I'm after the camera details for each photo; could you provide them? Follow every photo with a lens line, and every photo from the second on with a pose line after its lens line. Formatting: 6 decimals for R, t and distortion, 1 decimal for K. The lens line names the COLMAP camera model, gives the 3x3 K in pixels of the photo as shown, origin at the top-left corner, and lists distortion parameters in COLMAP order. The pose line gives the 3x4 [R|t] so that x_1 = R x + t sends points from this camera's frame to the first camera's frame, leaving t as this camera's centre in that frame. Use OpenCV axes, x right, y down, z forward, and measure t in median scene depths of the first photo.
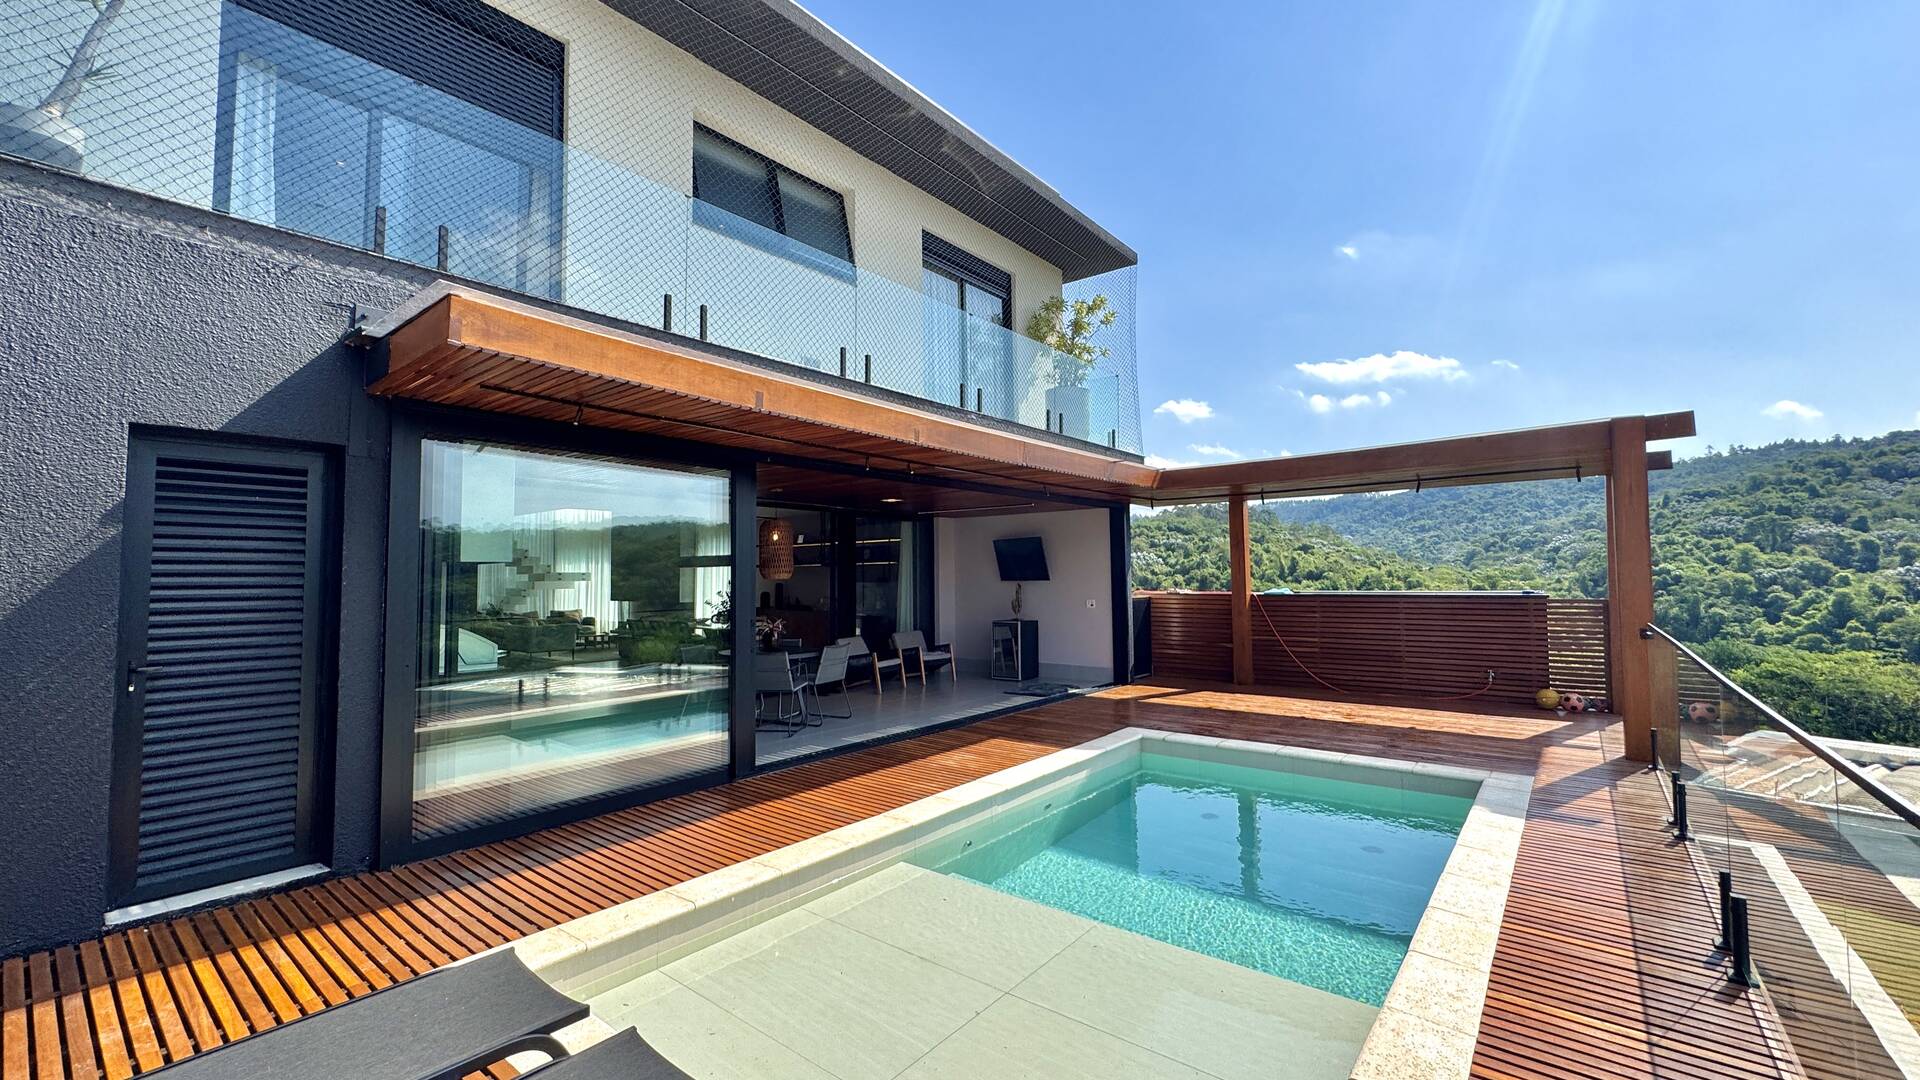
lens RADIAL K [[768.3, 0, 960.0], [0, 768.3, 540.0], [0, 0, 1]] dist [-0.000084, 0.000191]
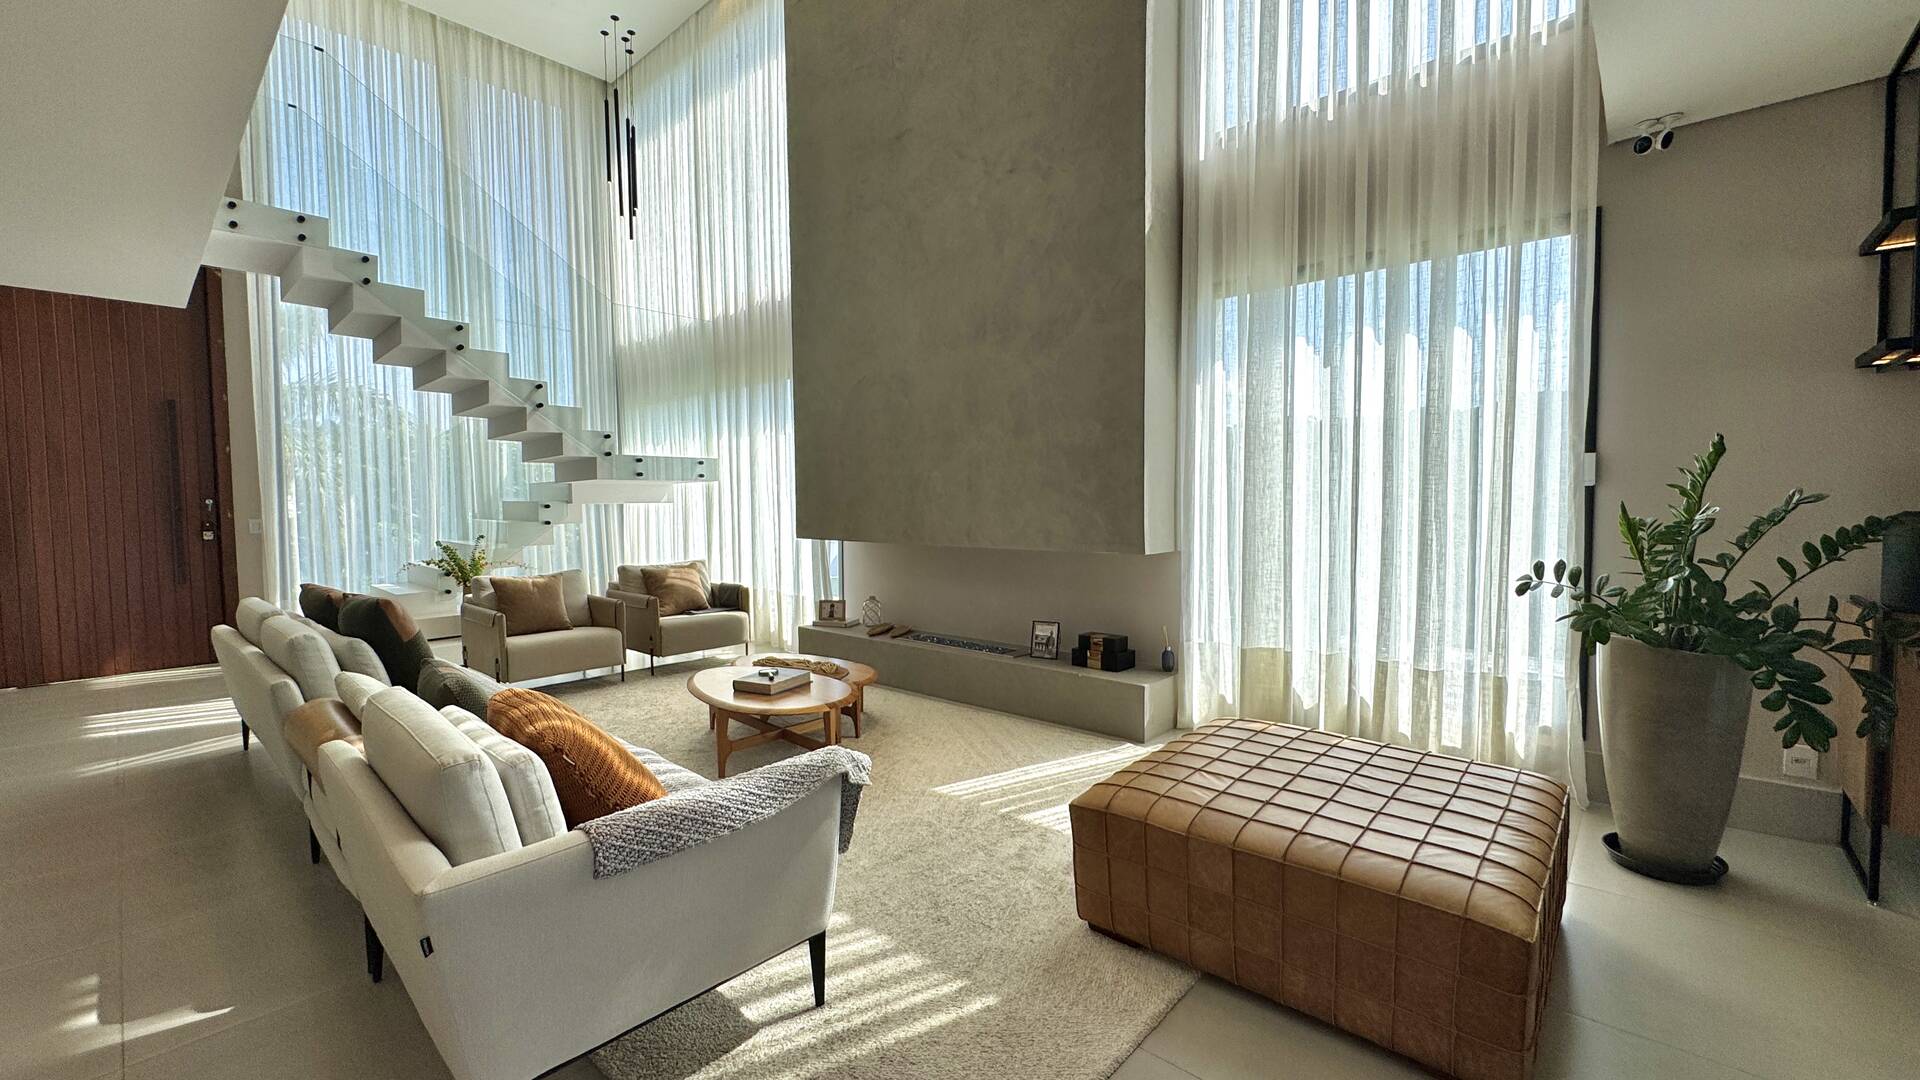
lens RADIAL K [[768.3, 0, 960.0], [0, 768.3, 540.0], [0, 0, 1]] dist [-0.000084, 0.000191]
pose [[0.998494, 0.006731, -0.054451, -0.372435], [-0.001273, 0.995022, 0.099650, 0.048163], [0.054850, -0.099431, 0.993532, 0.688761]]
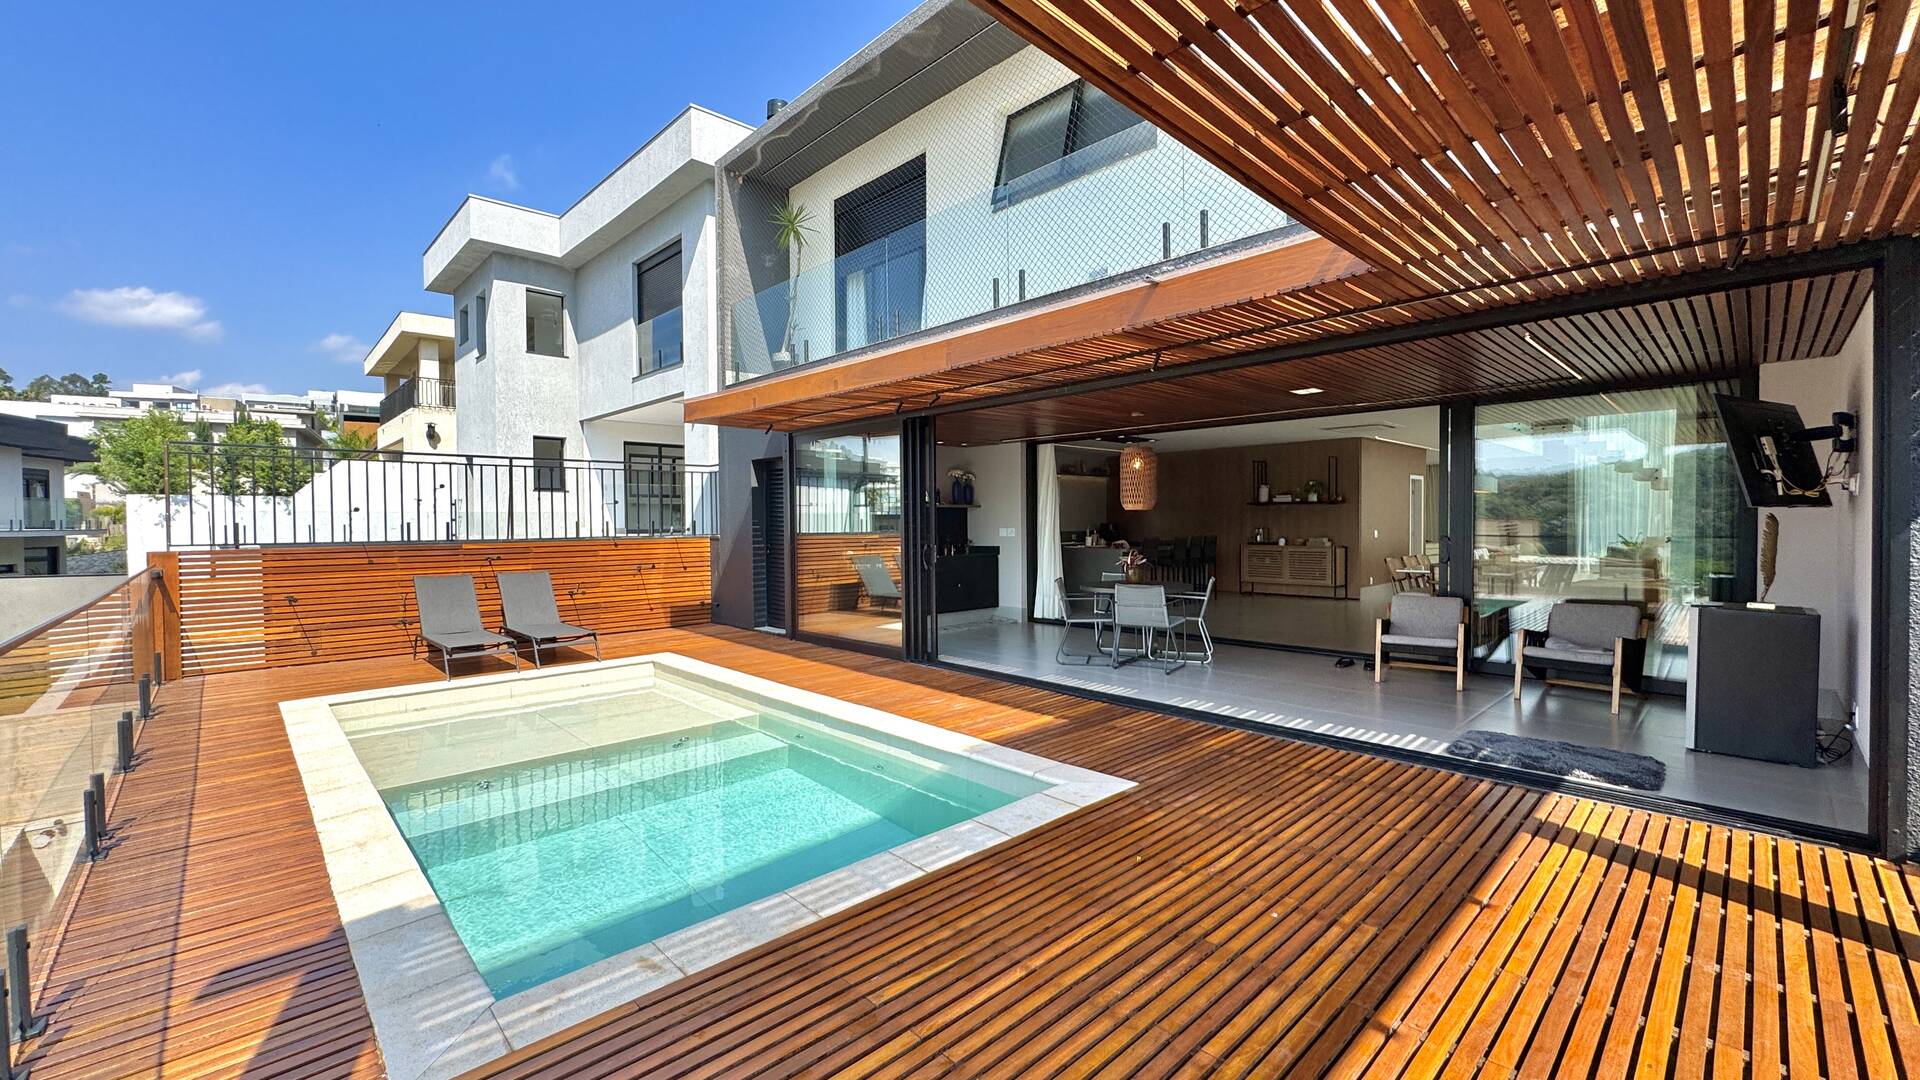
lens RADIAL K [[768.3, 0, 960.0], [0, 768.3, 540.0], [0, 0, 1]] dist [-0.000084, 0.000191]
pose [[-0.128124, 0.042334, -0.990854, 0.326169], [0.059733, 0.997604, 0.034898, 0.019353], [0.989958, -0.054715, -0.130345, 0.407120]]
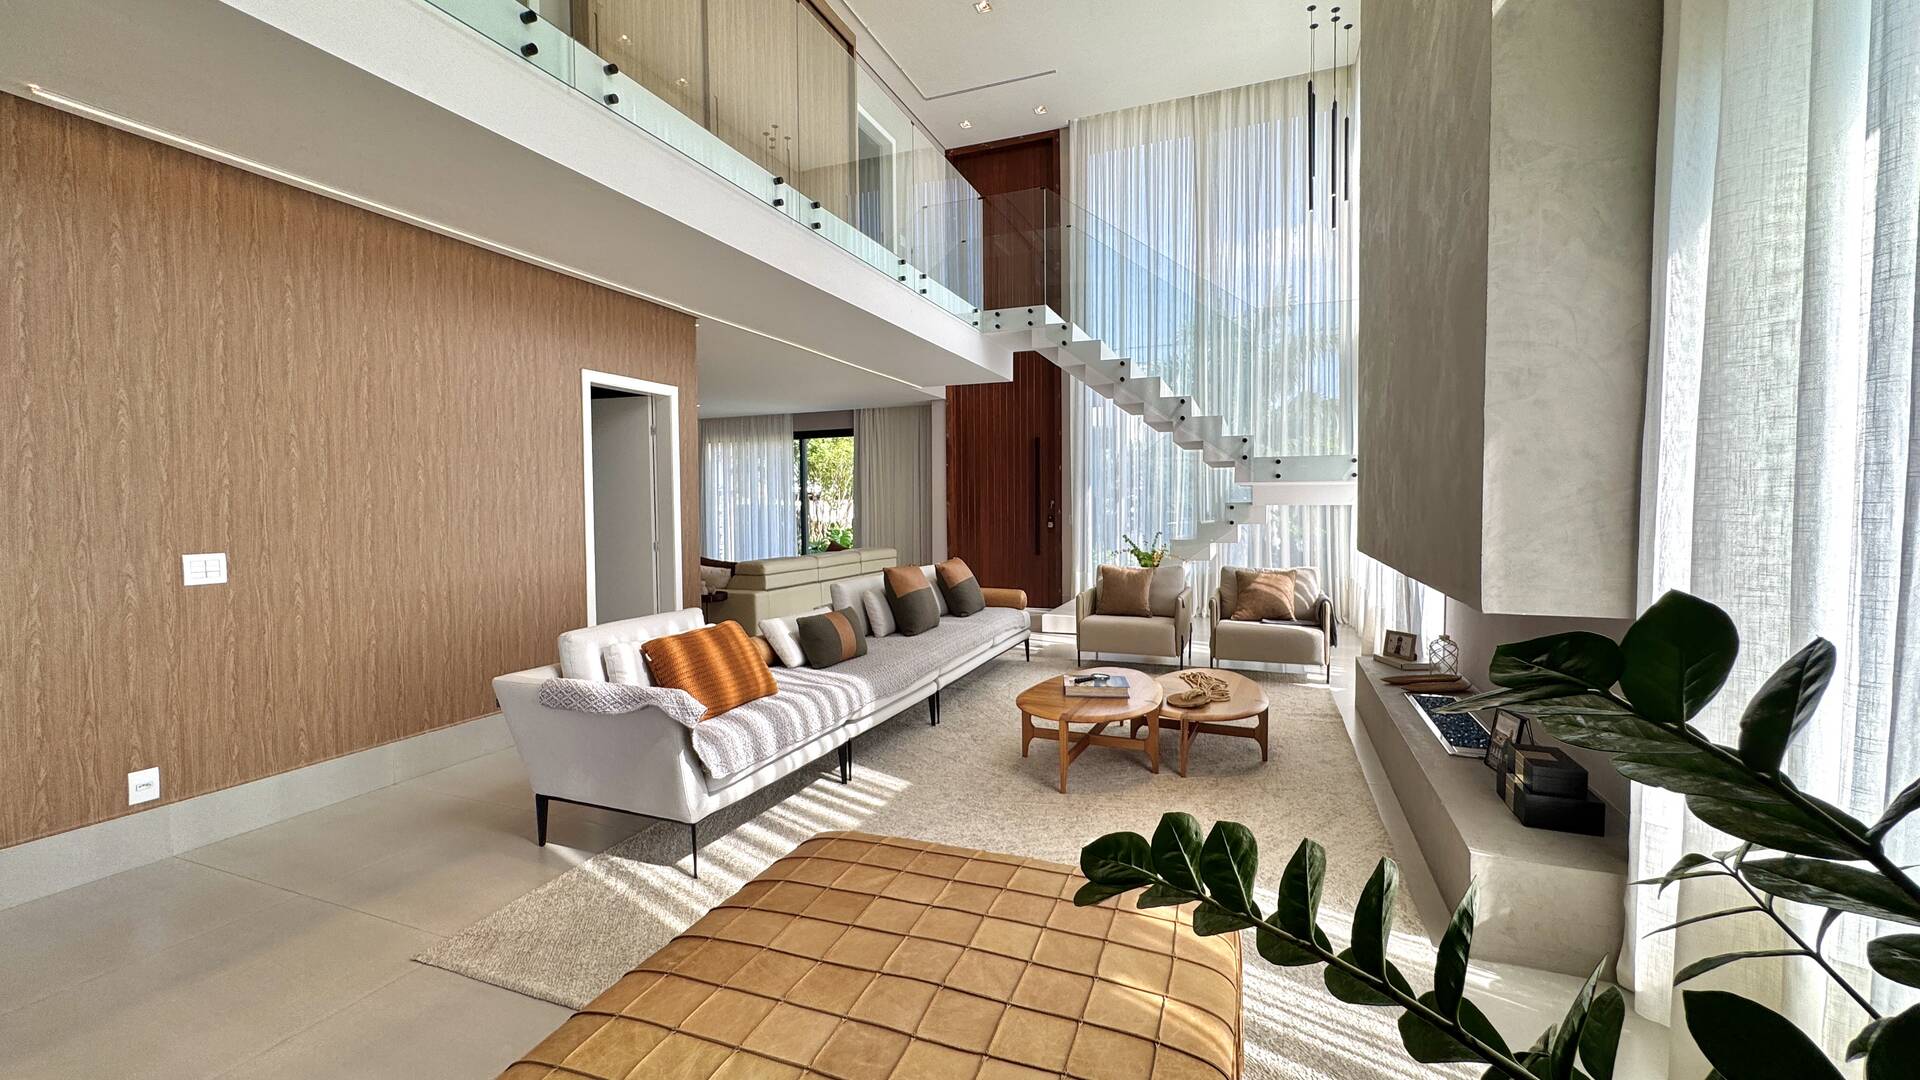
lens RADIAL K [[768.3, 0, 960.0], [0, 768.3, 540.0], [0, 0, 1]] dist [-0.000084, 0.000191]
pose [[0.299064, 0.054963, -0.952649, -0.244032], [0.047176, 0.996267, 0.072290, 0.050515], [0.953066, -0.066562, 0.295355, 0.797745]]
